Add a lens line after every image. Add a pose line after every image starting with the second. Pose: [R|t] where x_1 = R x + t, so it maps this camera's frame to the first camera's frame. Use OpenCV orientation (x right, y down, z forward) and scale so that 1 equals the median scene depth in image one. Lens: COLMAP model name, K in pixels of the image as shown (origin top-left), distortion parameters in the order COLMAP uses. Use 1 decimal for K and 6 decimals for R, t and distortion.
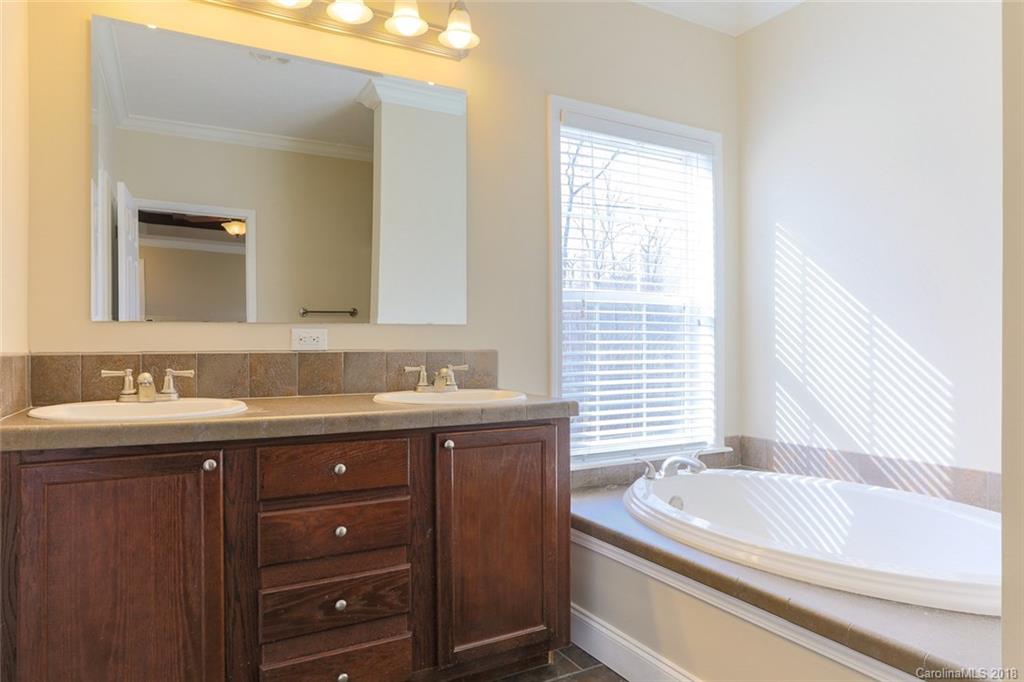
lens RADIAL K [[623.0, 0, 517.7], [0, 623.0, 345.2], [0, 0, 1]] dist [-0.027458, 0.004678]
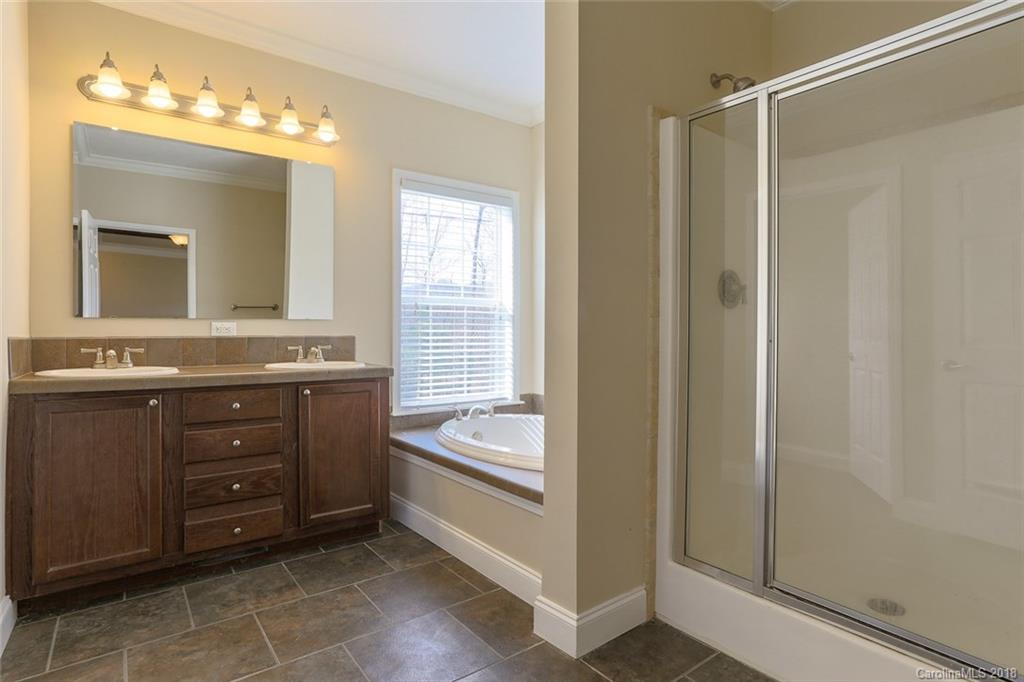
lens RADIAL K [[536.9, 0, 508.9], [0, 536.9, 331.6], [0, 0, 1]] dist [-0.032381, 0.016364]
pose [[0.992824, 0.001919, 0.119569, 0.224431], [-0.001527, 0.999993, -0.003376, 0.000343], [-0.119575, 0.003169, 0.992820, -0.427321]]
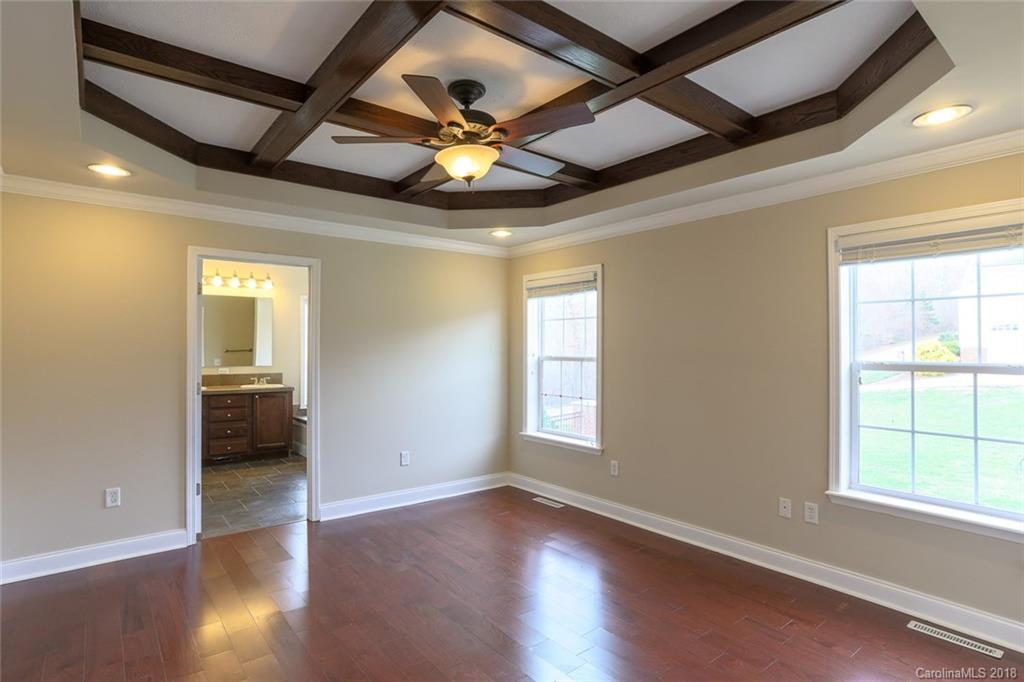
lens RADIAL K [[536.9, 0, 510.0], [0, 536.9, 346.2], [0, 0, 1]] dist [-0.032381, 0.016364]
pose [[0.990283, 0.002443, 0.139043, 0.963707], [-0.001516, 0.999976, -0.006778, -0.145364], [-0.139057, 0.006501, 0.990263, -2.508696]]
